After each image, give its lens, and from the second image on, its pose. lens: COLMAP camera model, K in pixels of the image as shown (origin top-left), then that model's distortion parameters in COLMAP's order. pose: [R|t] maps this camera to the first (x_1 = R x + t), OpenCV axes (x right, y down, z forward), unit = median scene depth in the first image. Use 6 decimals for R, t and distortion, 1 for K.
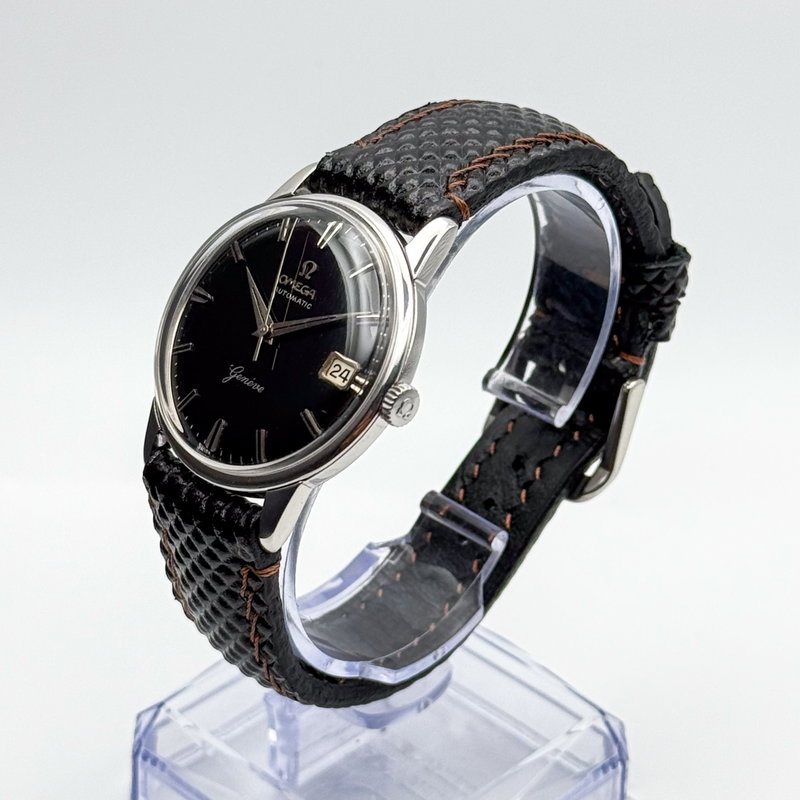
lens RADIAL K [[2399.6, 0, 400.0], [0, 2399.6, 400.0], [0, 0, 1]] dist [0.234410, -0.616073]
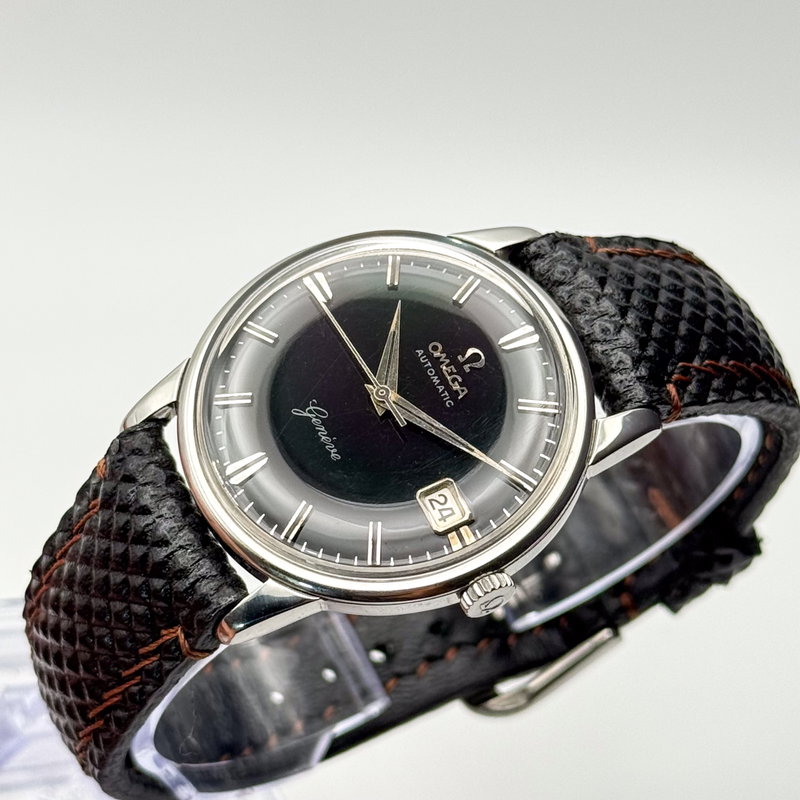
lens RADIAL K [[2399.6, 0, 400.0], [0, 2399.6, 400.0], [0, 0, 1]] dist [0.234410, -0.616073]
pose [[0.782621, 0.573134, 0.242943, -0.229808], [-0.587928, 0.808791, -0.014079, -0.019549], [-0.204559, -0.131815, 0.969938, 0.261342]]
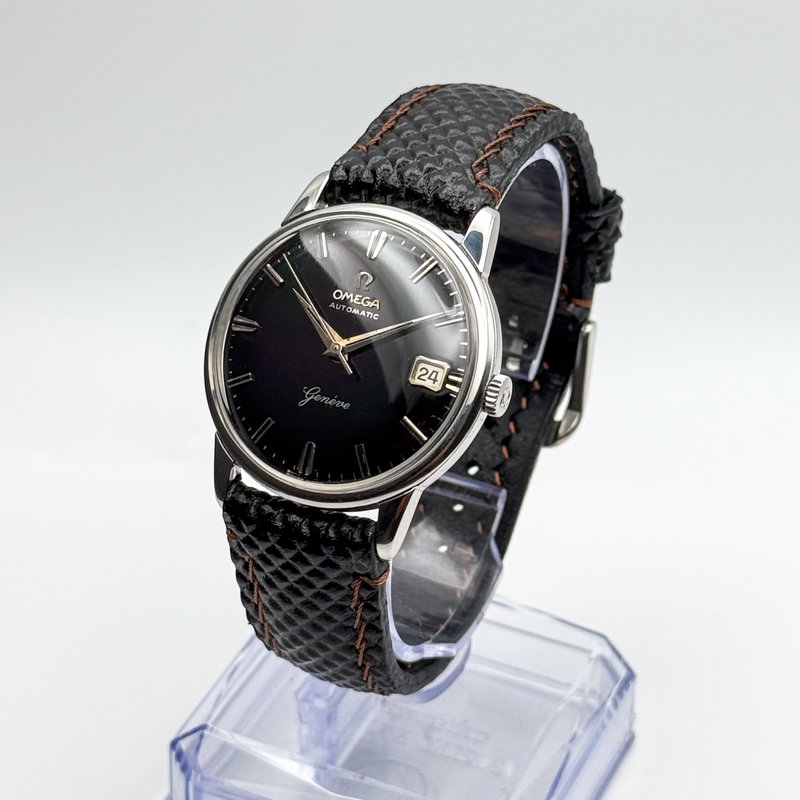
lens RADIAL K [[2399.6, 0, 400.0], [0, 2399.6, 400.0], [0, 0, 1]] dist [0.234410, -0.616073]
pose [[0.943892, -0.194471, 0.266924, -0.300094], [0.181551, 0.980705, 0.072509, -0.074599], [-0.275875, -0.019980, 0.960986, 0.017110]]
